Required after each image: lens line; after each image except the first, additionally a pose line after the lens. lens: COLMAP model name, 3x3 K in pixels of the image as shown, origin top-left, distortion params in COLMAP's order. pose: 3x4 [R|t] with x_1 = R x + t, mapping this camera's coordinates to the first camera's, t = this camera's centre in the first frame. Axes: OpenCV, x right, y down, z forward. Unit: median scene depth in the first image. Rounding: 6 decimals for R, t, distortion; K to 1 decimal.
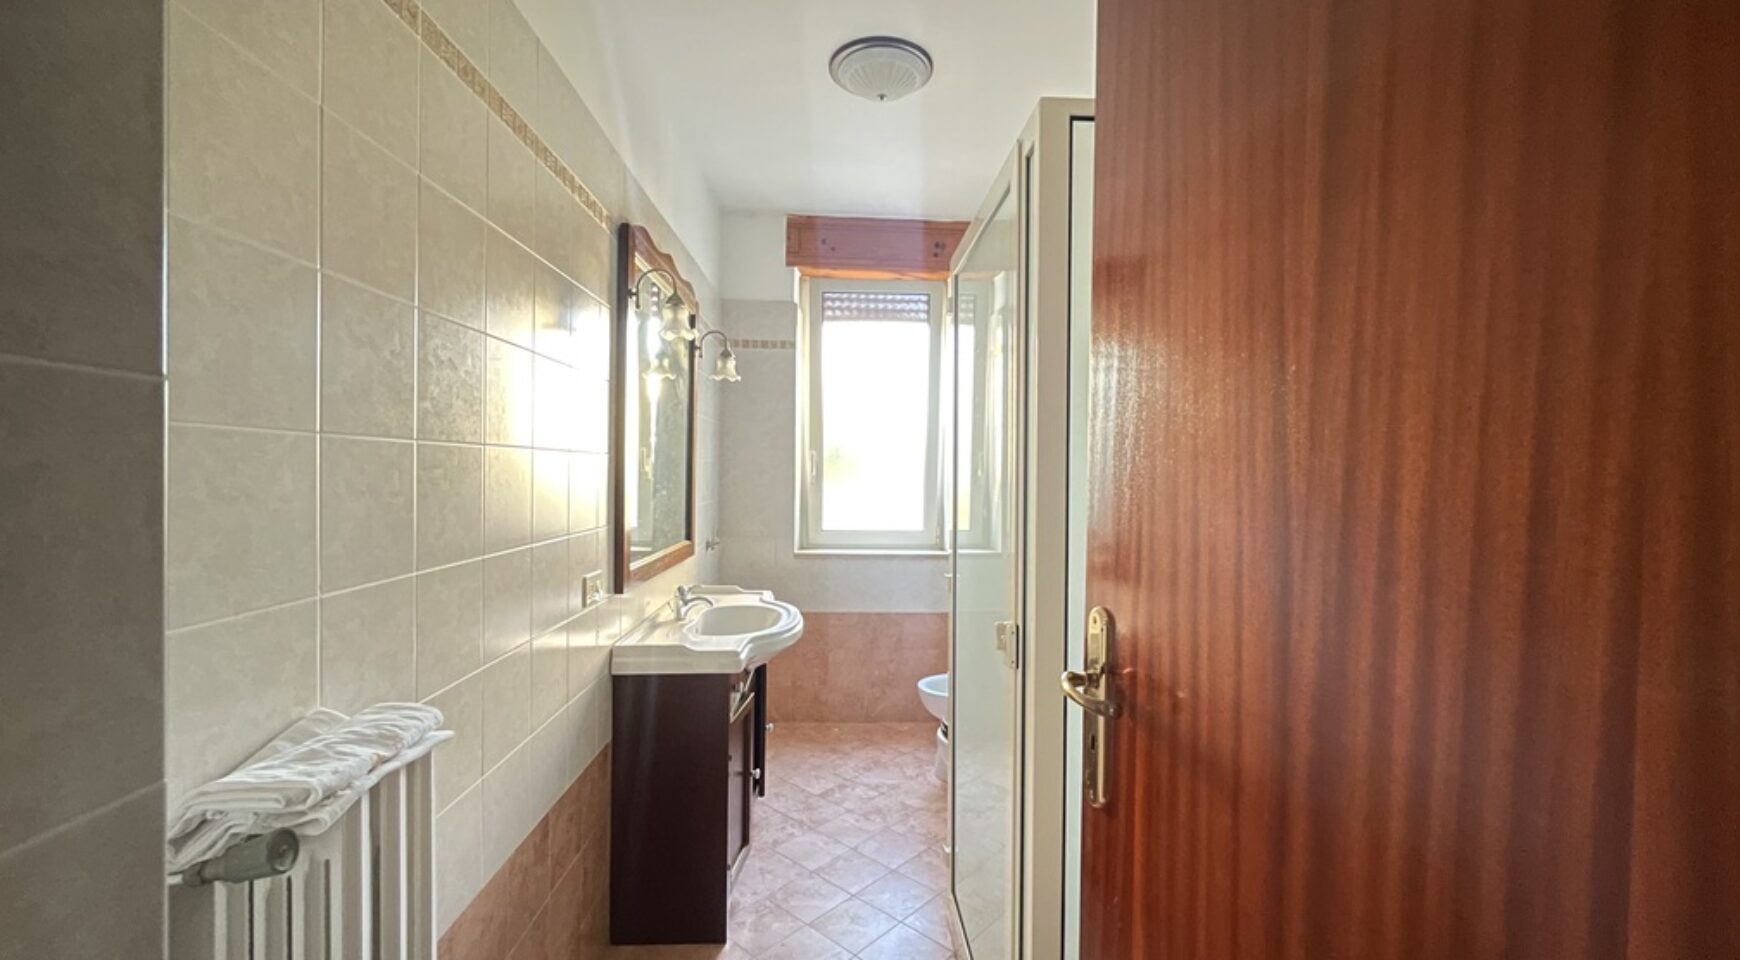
lens RADIAL K [[792.1, 0, 872.3], [0, 792.1, 439.1], [0, 0, 1]] dist [0.025266, 0.000257]
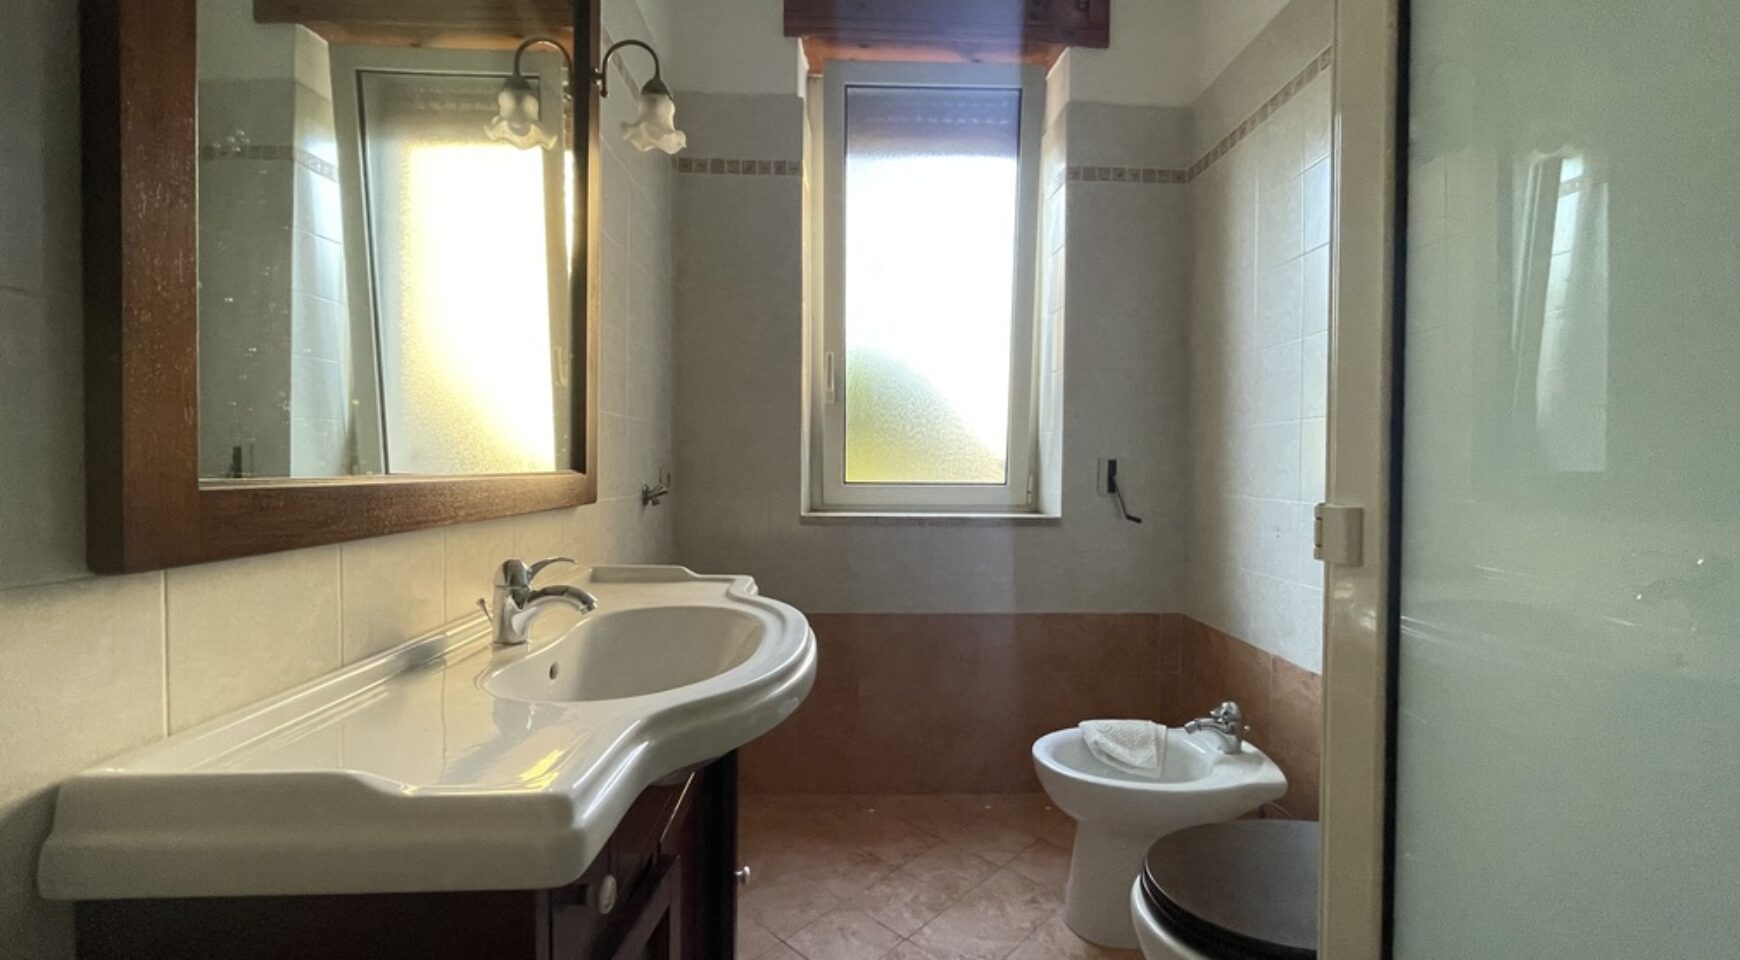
lens RADIAL K [[792.1, 0, 872.3], [0, 792.1, 439.1], [0, 0, 1]] dist [0.025266, 0.000257]
pose [[0.999901, -0.004117, -0.013458, -0.038947], [0.004238, 0.999951, 0.008982, 0.088029], [0.013421, -0.009038, 0.999869, 0.436943]]
